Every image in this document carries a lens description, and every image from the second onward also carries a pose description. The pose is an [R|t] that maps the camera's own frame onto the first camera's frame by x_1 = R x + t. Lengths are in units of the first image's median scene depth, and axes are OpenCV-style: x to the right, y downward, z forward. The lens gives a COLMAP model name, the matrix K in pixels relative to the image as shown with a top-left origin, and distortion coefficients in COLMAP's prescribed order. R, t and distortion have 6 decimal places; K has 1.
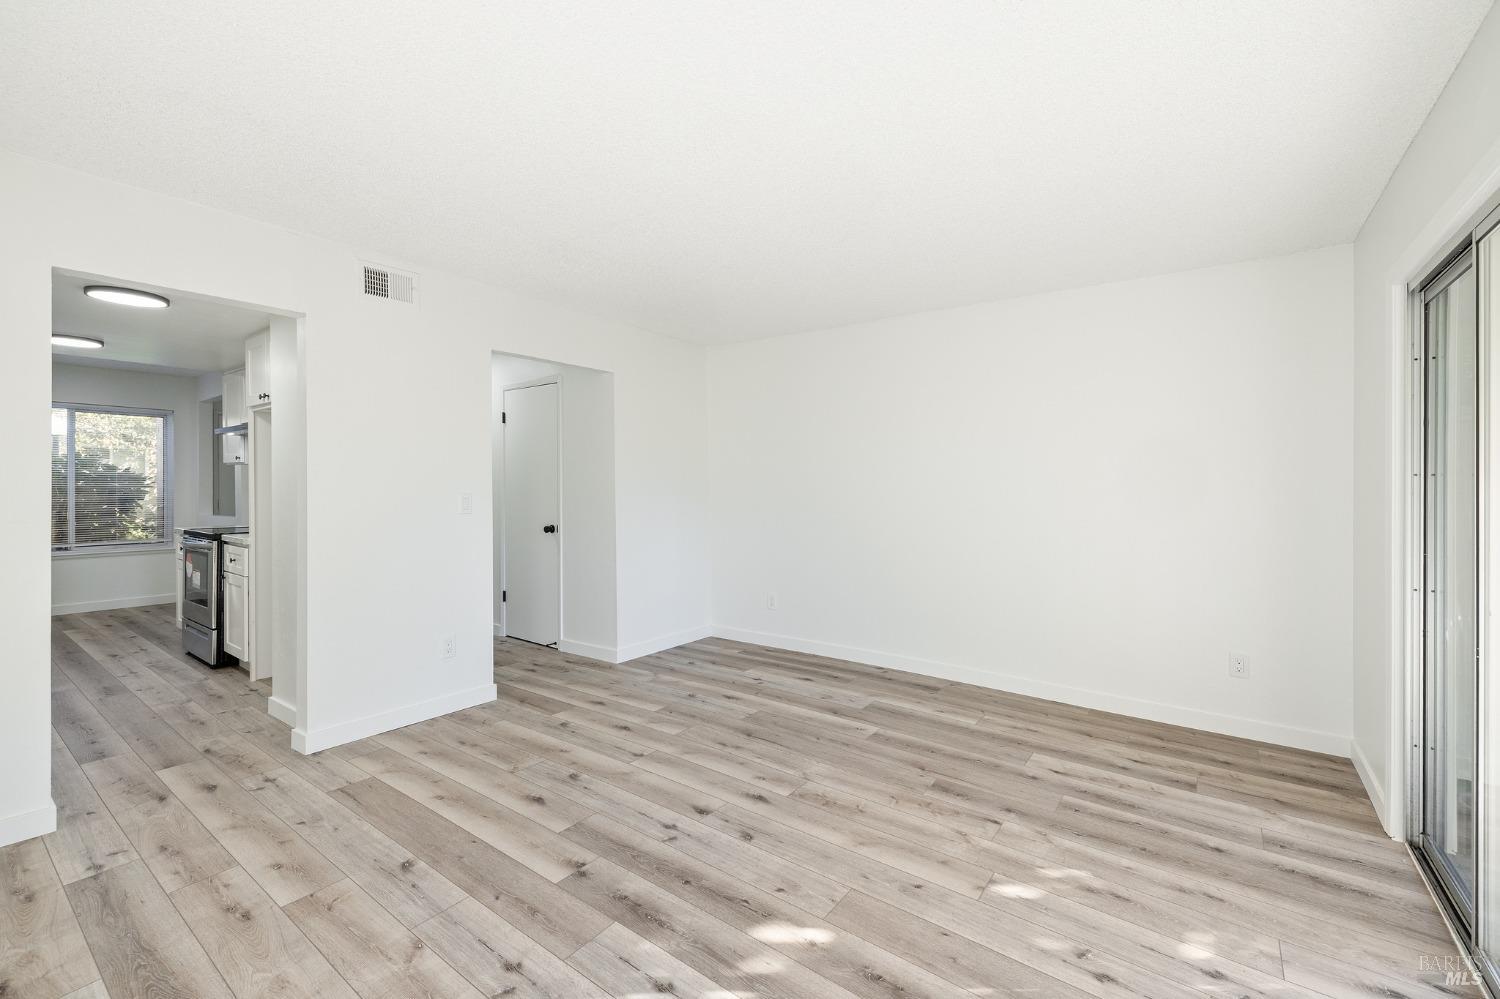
lens RADIAL K [[632.3, 0, 755.7], [0, 632.3, 484.4], [0, 0, 1]] dist [0.000292, 0.000038]
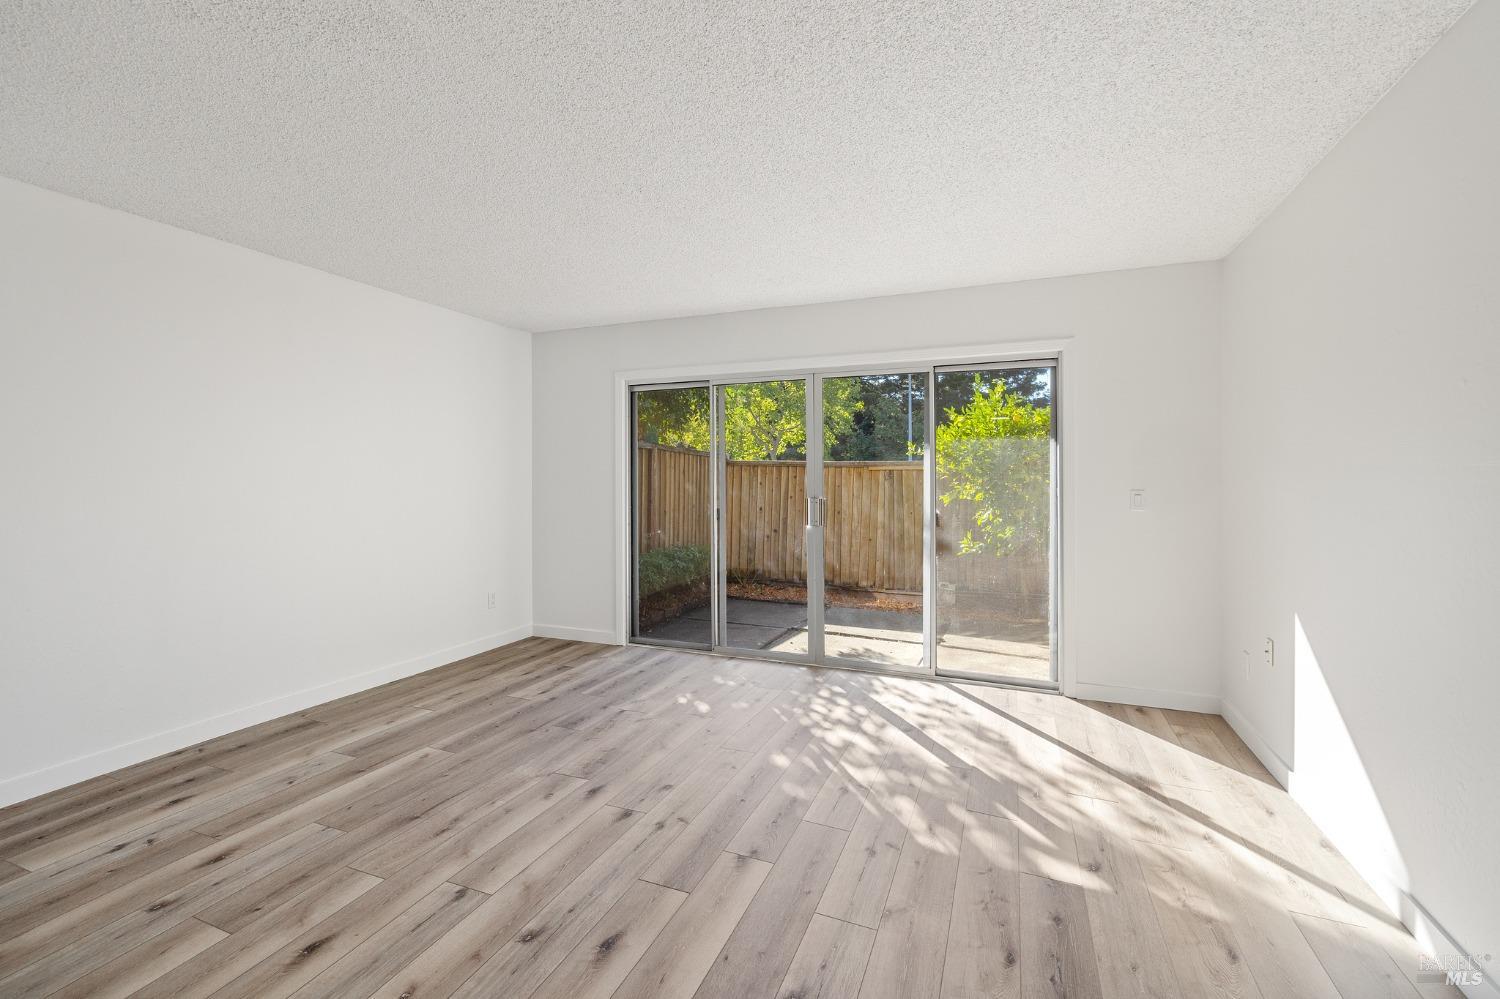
lens RADIAL K [[632.3, 0, 755.7], [0, 632.3, 484.4], [0, 0, 1]] dist [0.000292, 0.000038]
pose [[-0.241873, -0.014913, 0.970193, -0.818860], [-0.000963, 0.999885, 0.015130, 0.000975], [-0.970308, 0.002725, -0.241859, 0.806354]]
